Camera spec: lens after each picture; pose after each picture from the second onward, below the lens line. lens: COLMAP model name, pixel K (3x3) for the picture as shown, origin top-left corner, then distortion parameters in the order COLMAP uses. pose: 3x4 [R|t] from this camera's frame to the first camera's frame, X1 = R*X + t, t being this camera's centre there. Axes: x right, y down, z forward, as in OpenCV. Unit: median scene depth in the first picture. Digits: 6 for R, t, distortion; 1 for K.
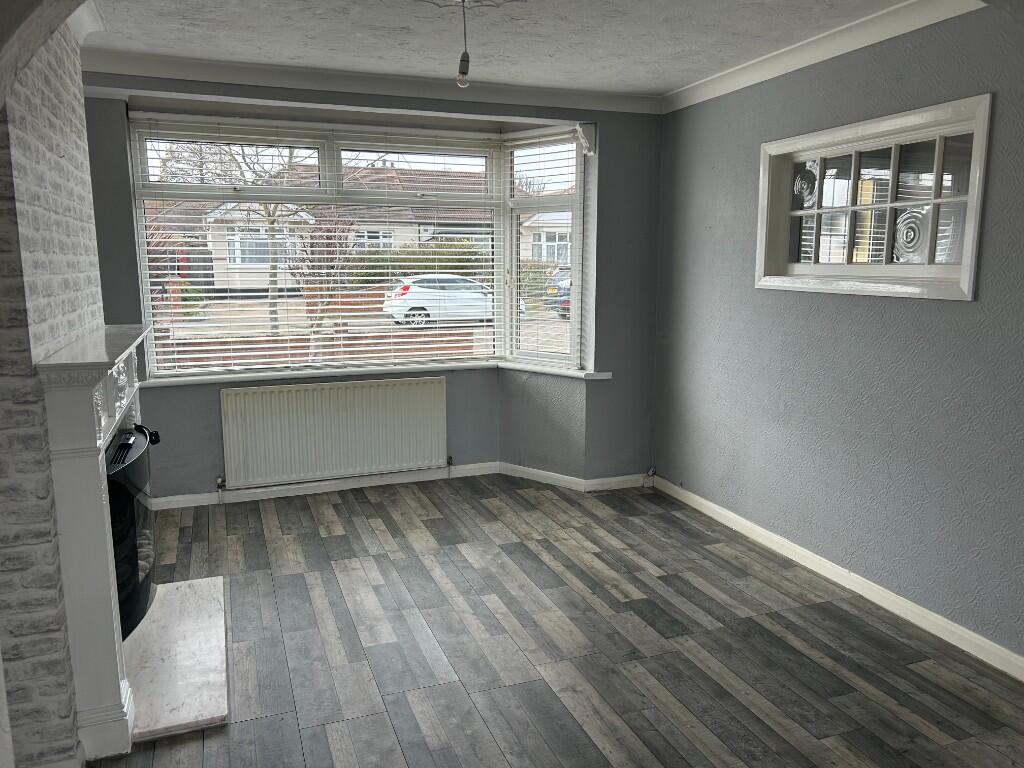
lens RADIAL K [[779.7, 0, 512.9], [0, 779.7, 385.6], [0, 0, 1]] dist [0.023882, -0.005953]
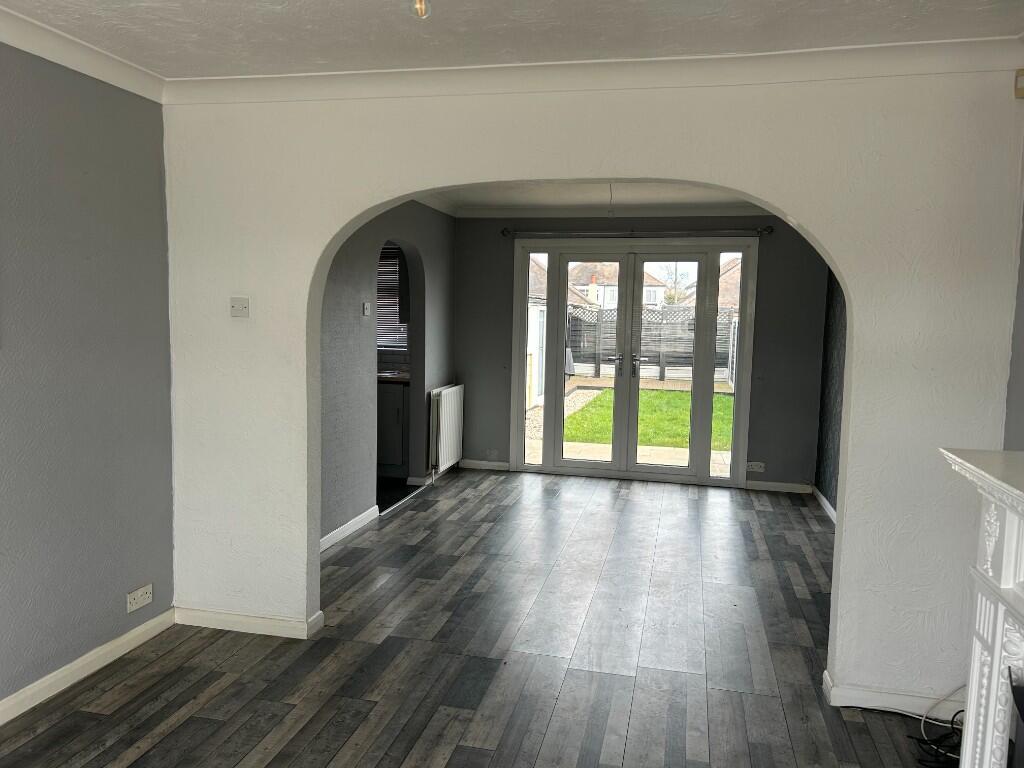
lens RADIAL K [[779.7, 0, 511.8], [0, 779.7, 387.4], [0, 0, 1]] dist [0.023882, -0.005953]
pose [[-0.831726, -0.069196, 0.550857, -0.480856], [0.069340, 0.971487, 0.226728, -0.254582], [-0.550839, 0.226772, -0.803213, 1.564610]]
